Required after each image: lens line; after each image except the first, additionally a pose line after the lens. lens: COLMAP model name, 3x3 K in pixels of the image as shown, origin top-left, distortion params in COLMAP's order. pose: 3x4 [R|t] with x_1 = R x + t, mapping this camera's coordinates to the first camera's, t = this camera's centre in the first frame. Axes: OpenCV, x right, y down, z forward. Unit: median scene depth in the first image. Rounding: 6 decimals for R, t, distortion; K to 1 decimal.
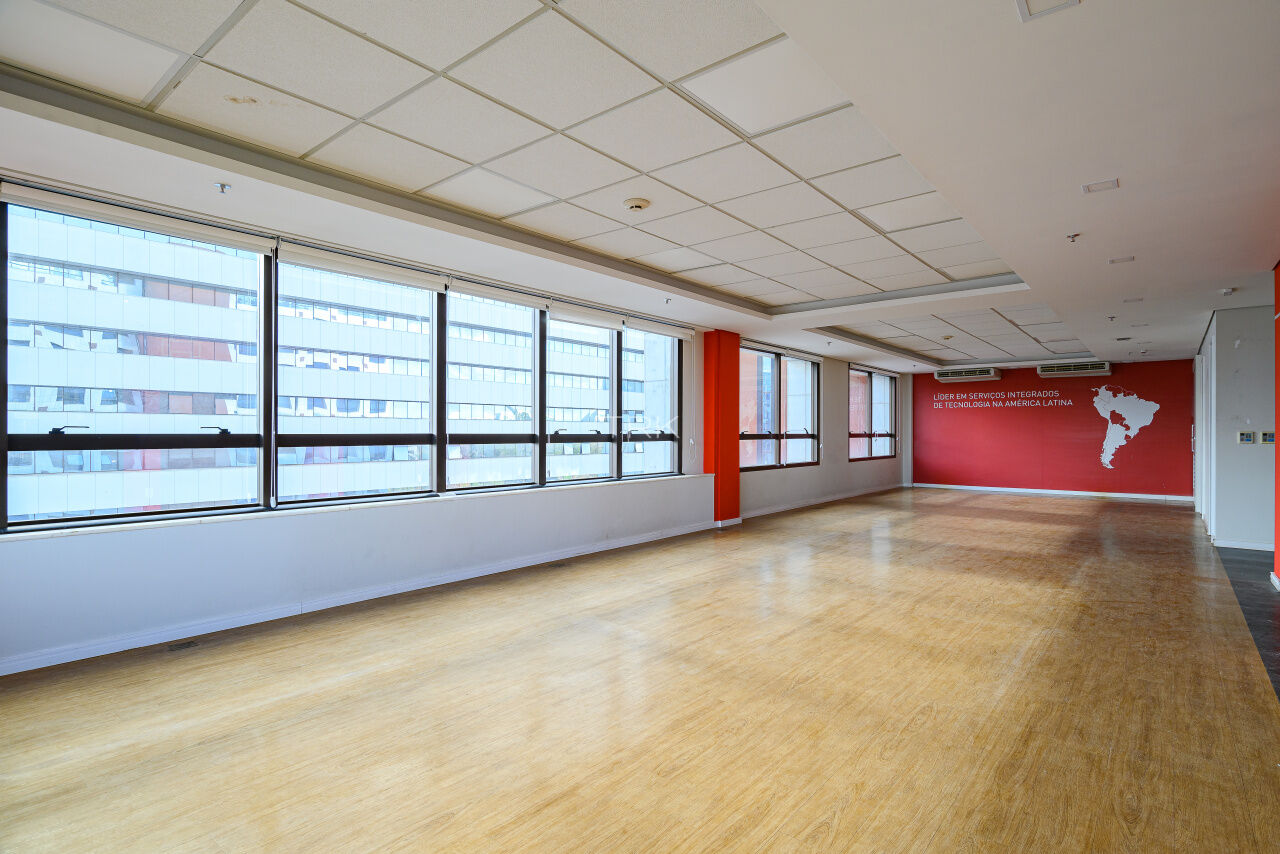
lens RADIAL K [[651.5, 0, 637.2], [0, 651.5, 429.3], [0, 0, 1]] dist [-0.012599, 0.005841]
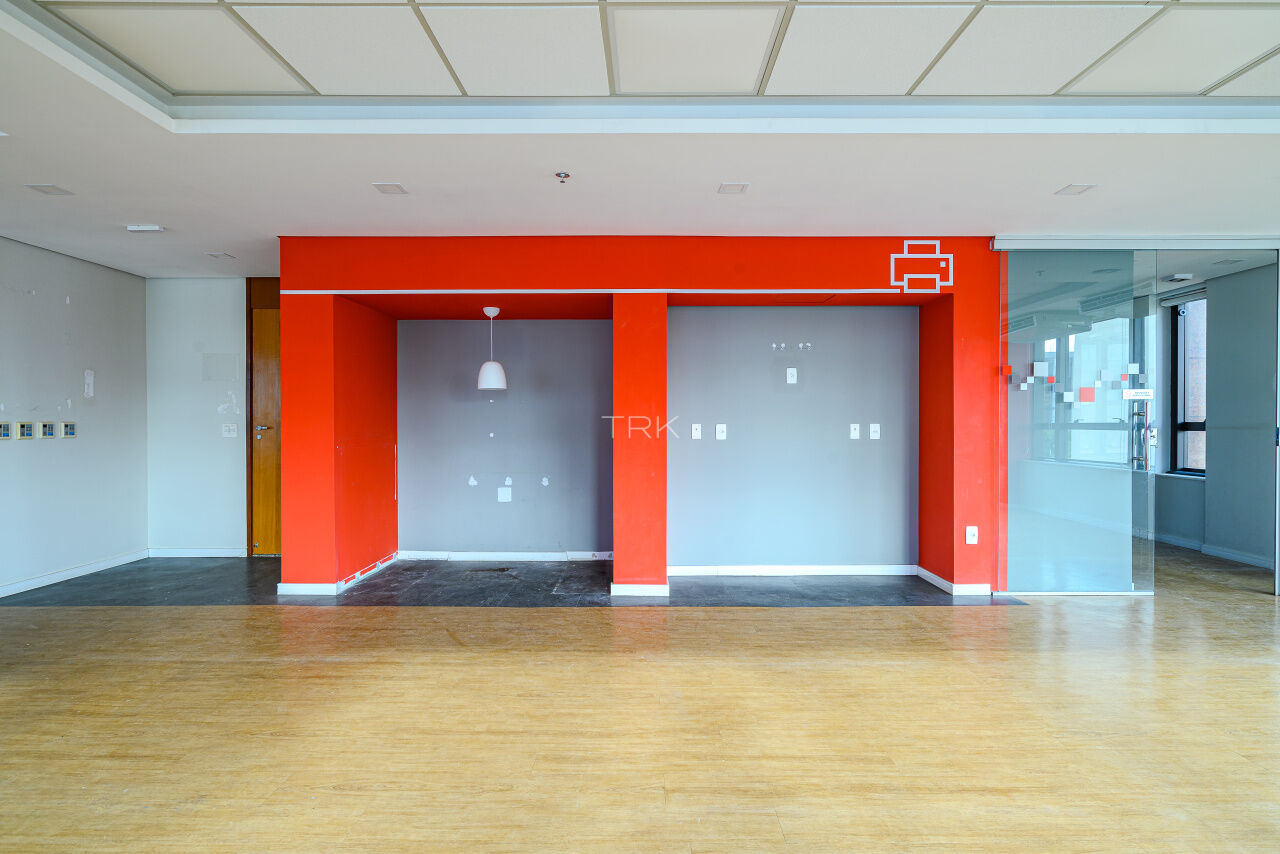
lens RADIAL K [[651.5, 0, 653.4], [0, 651.5, 439.1], [0, 0, 1]] dist [-0.012599, 0.005841]
pose [[-0.640664, -0.020734, 0.767541, -0.005068], [-0.002249, 0.999682, 0.025127, 0.005844], [-0.767818, 0.014372, -0.640507, 1.718535]]
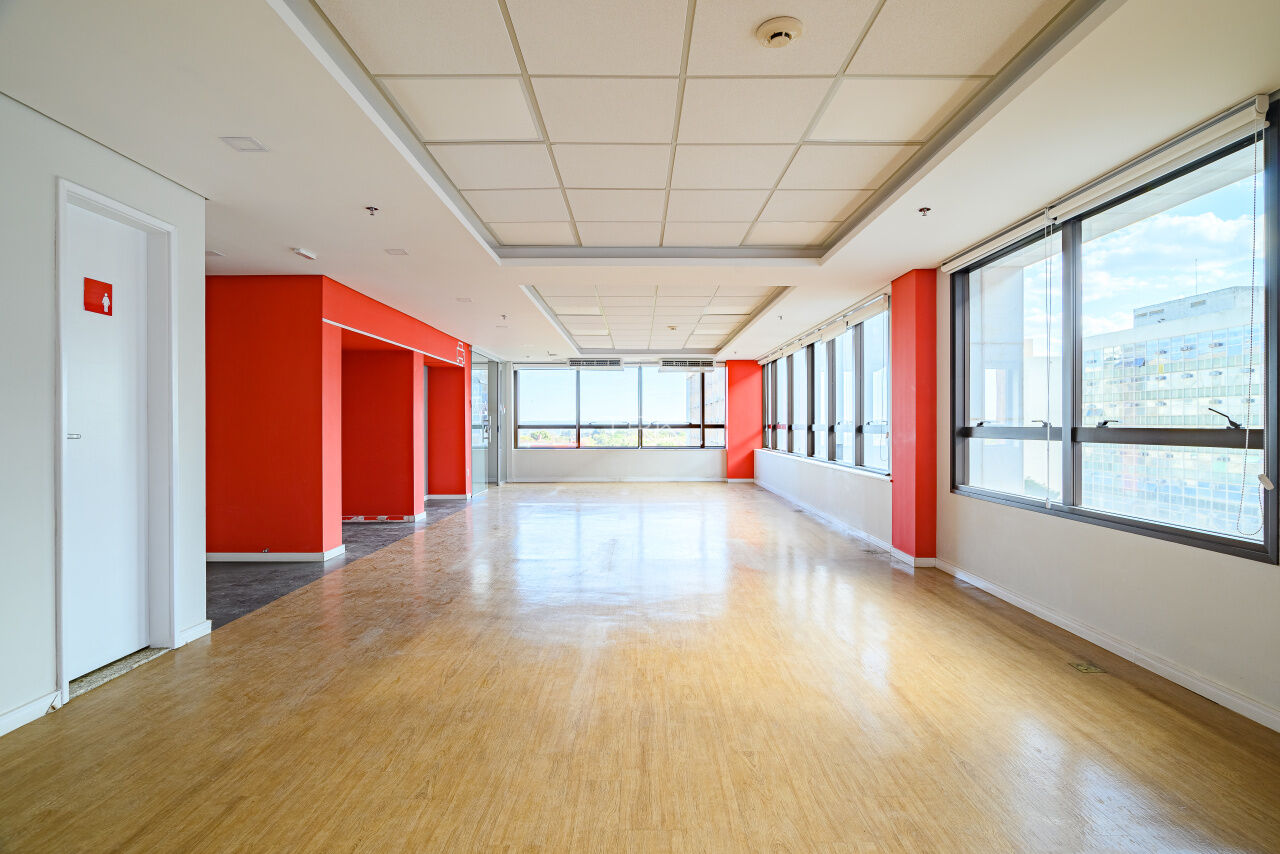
lens RADIAL K [[651.5, 0, 642.7], [0, 651.5, 424.7], [0, 0, 1]] dist [-0.012599, 0.005841]
pose [[-0.763804, -0.000973, -0.645447, 1.901328], [0.000656, 0.999997, -0.002284, 0.015842], [0.645448, -0.002168, -0.763801, 3.209898]]
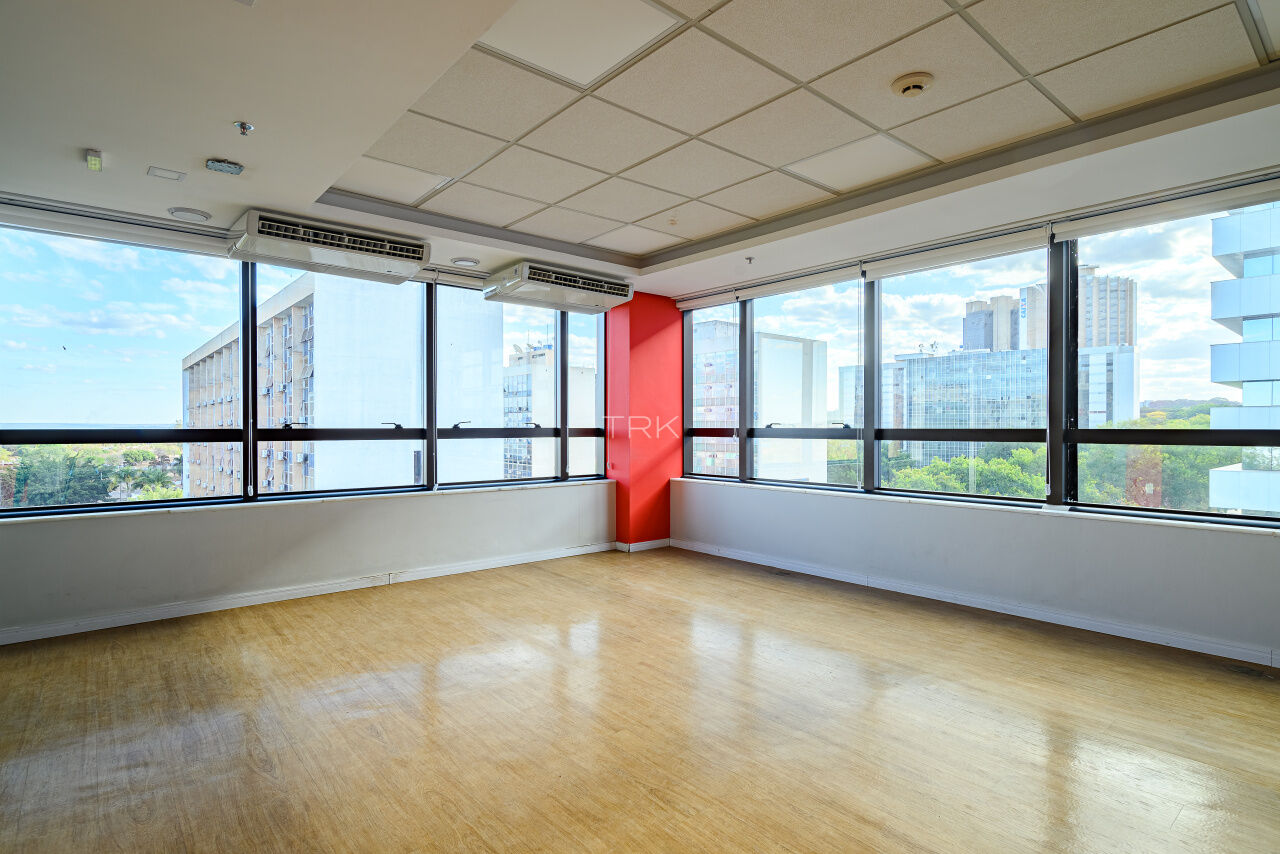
lens RADIAL K [[651.5, 0, 642.9], [0, 651.5, 427.9], [0, 0, 1]] dist [-0.012599, 0.005841]
pose [[-0.174340, 0.000036, -0.984686, 0.823968], [0.003861, 0.999992, -0.000648, 0.006649], [0.984678, -0.003915, -0.174339, 0.987785]]
